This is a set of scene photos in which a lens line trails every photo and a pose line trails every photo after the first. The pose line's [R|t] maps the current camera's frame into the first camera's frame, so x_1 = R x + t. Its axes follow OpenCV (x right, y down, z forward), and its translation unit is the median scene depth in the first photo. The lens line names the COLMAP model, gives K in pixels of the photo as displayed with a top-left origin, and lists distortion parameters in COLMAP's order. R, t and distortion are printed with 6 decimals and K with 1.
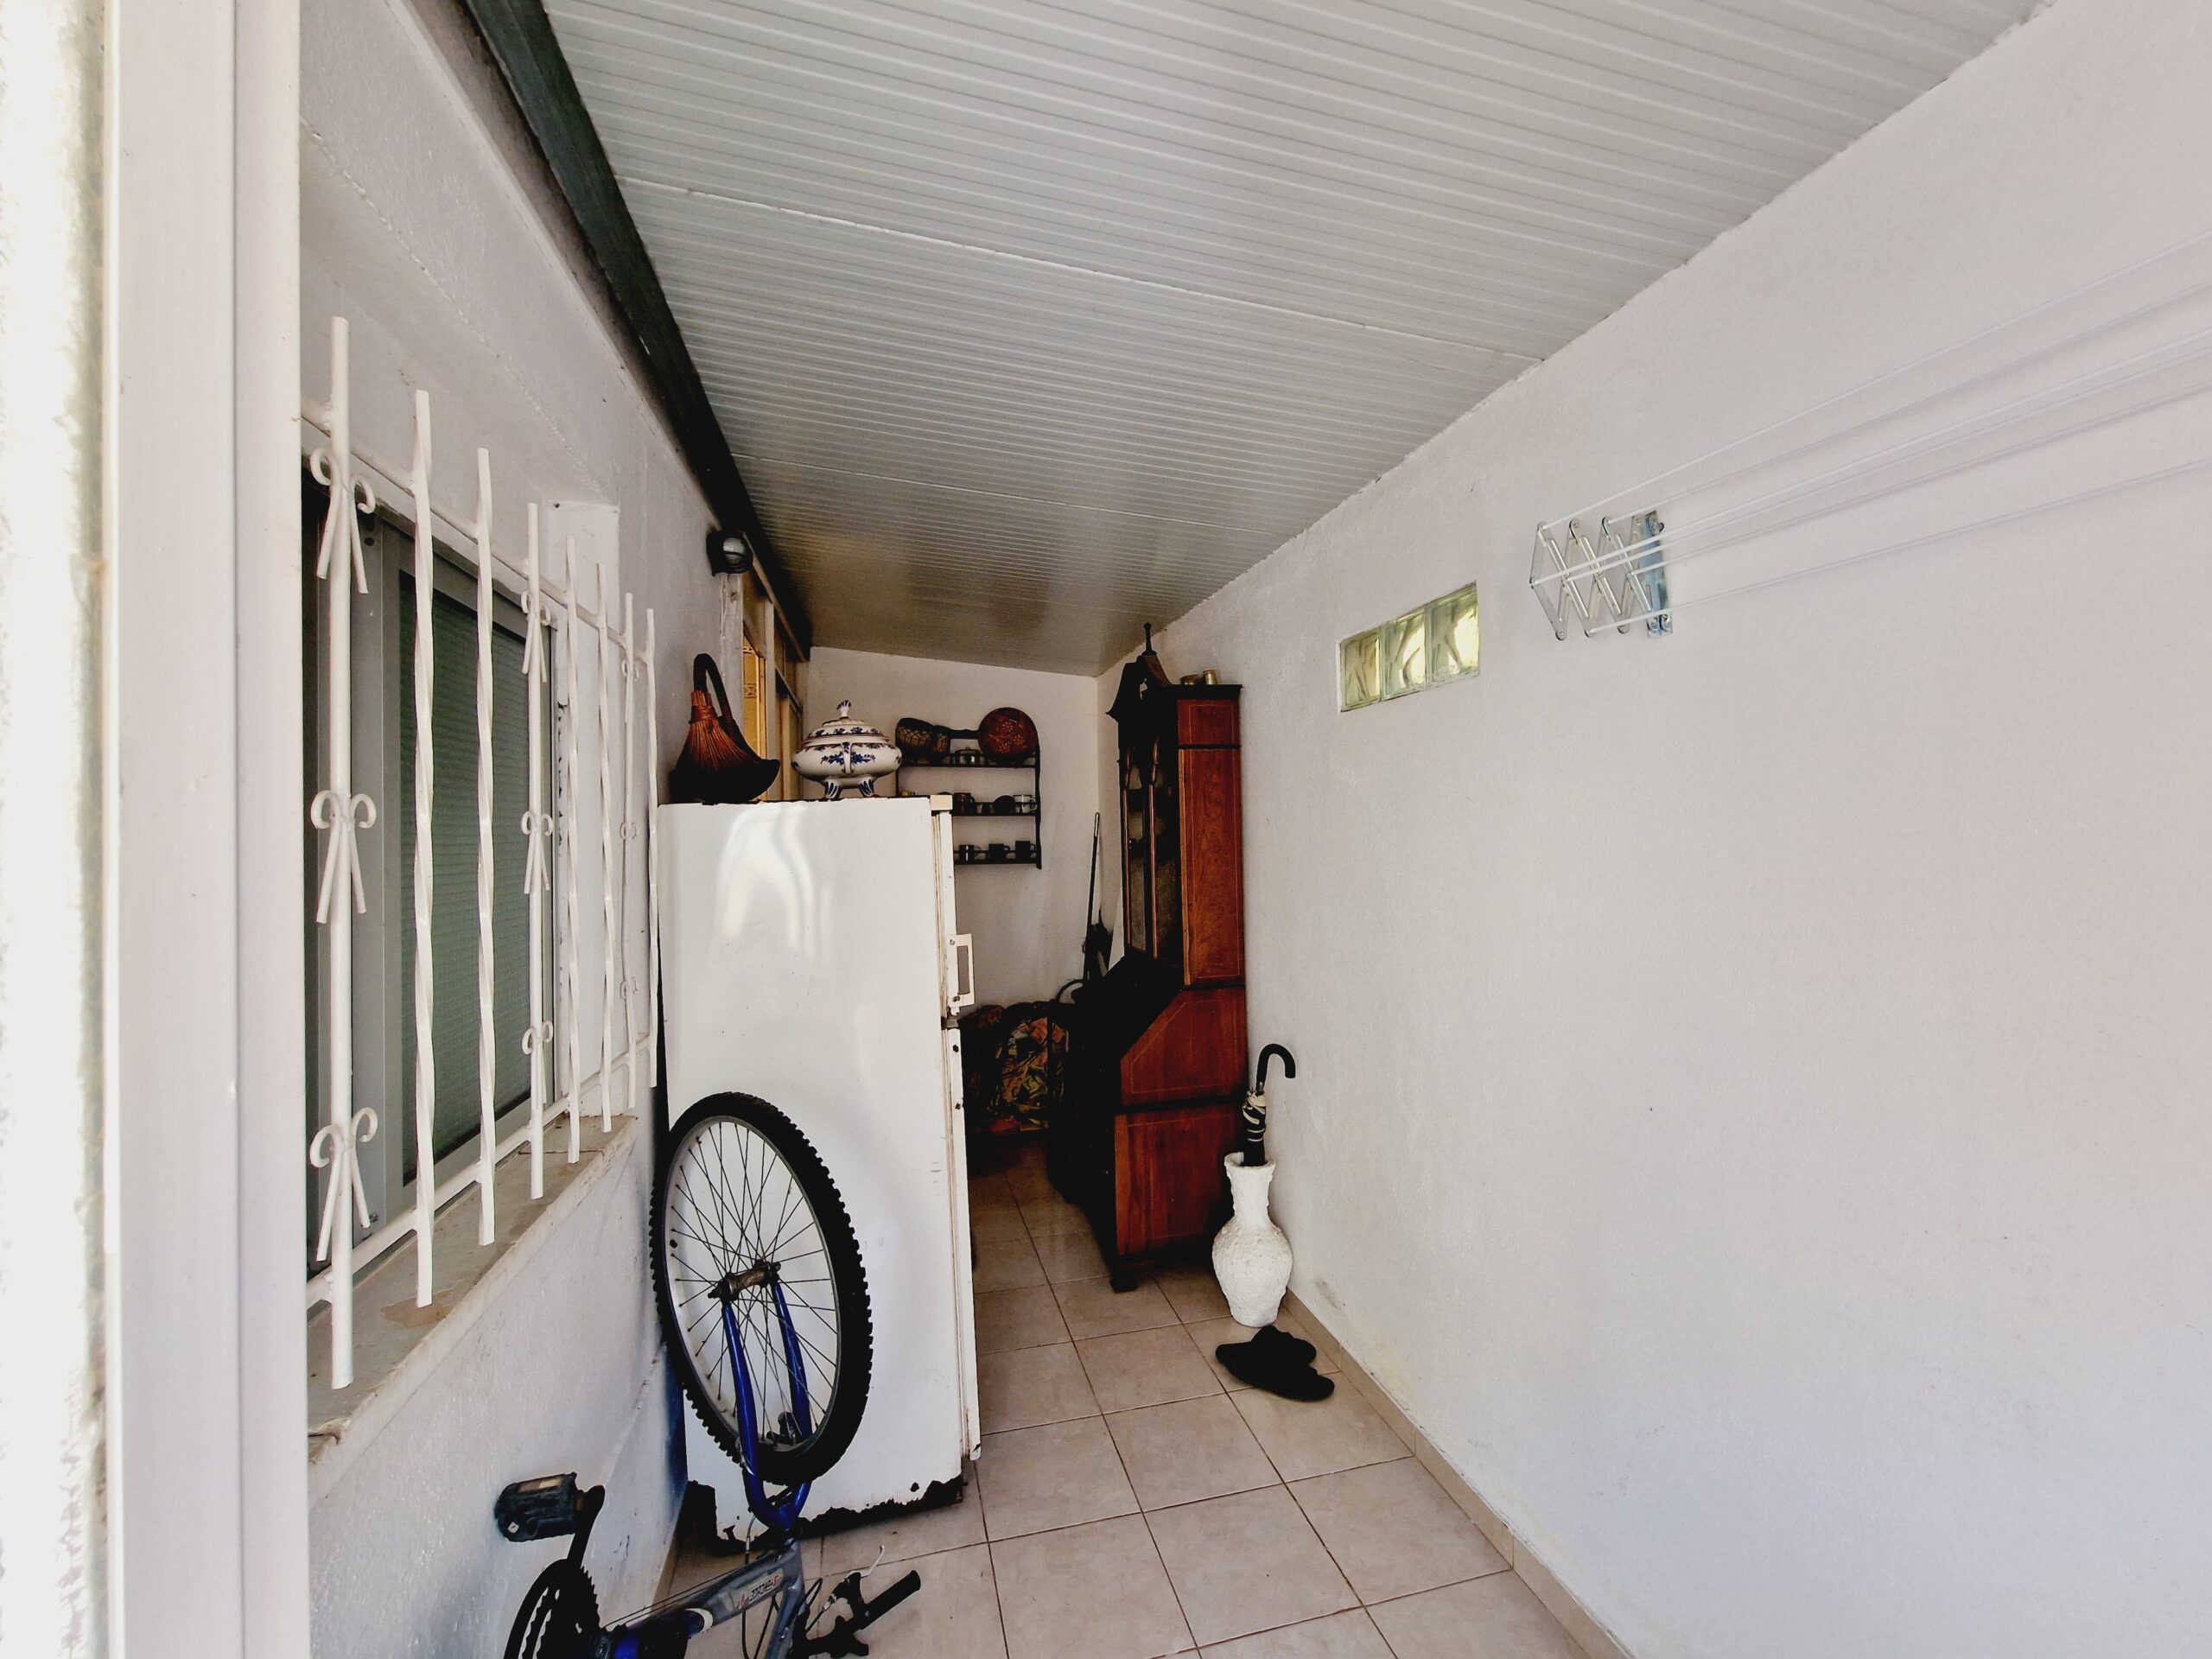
lens RADIAL K [[909.1, 0, 1084.6], [0, 909.1, 833.9], [0, 0, 1]] dist [-0.000886, -0.000848]
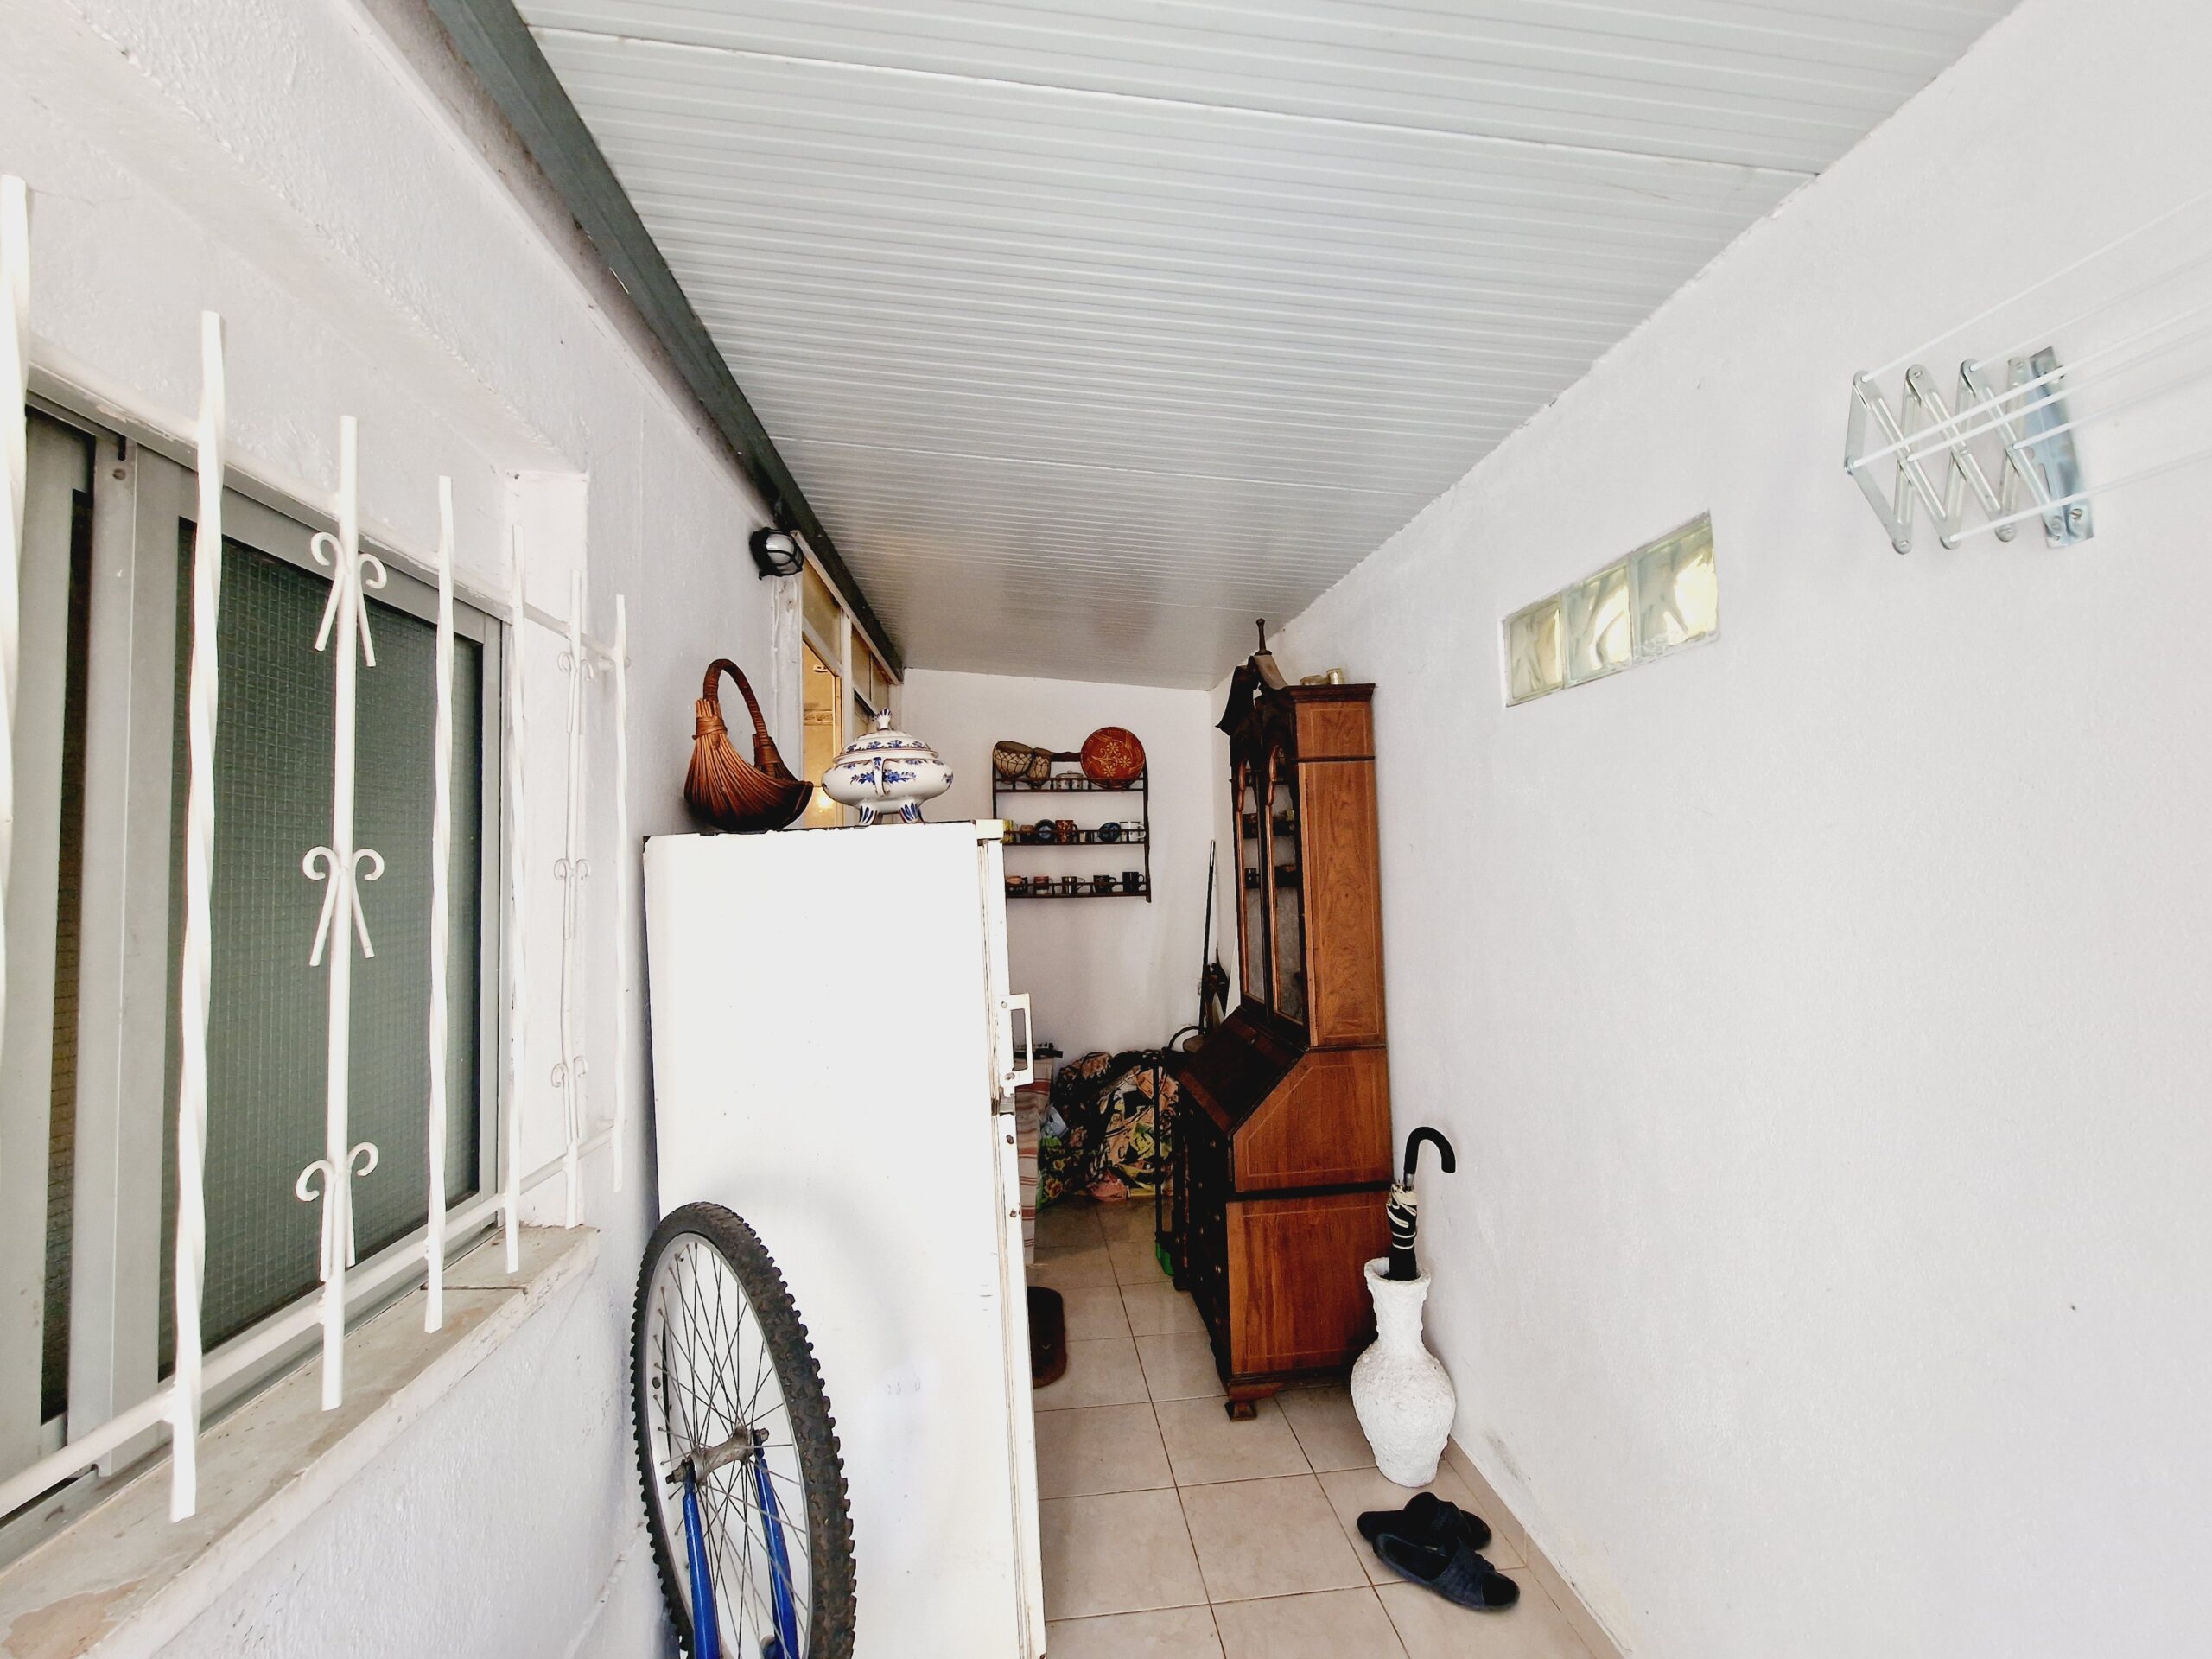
lens RADIAL K [[909.1, 0, 1084.6], [0, 909.1, 833.9], [0, 0, 1]] dist [-0.000886, -0.000848]
pose [[0.990123, -0.013505, -0.139550, 0.027450], [0.009126, 0.999447, -0.031970, -0.002858], [0.139904, 0.030380, 0.989699, 0.164778]]
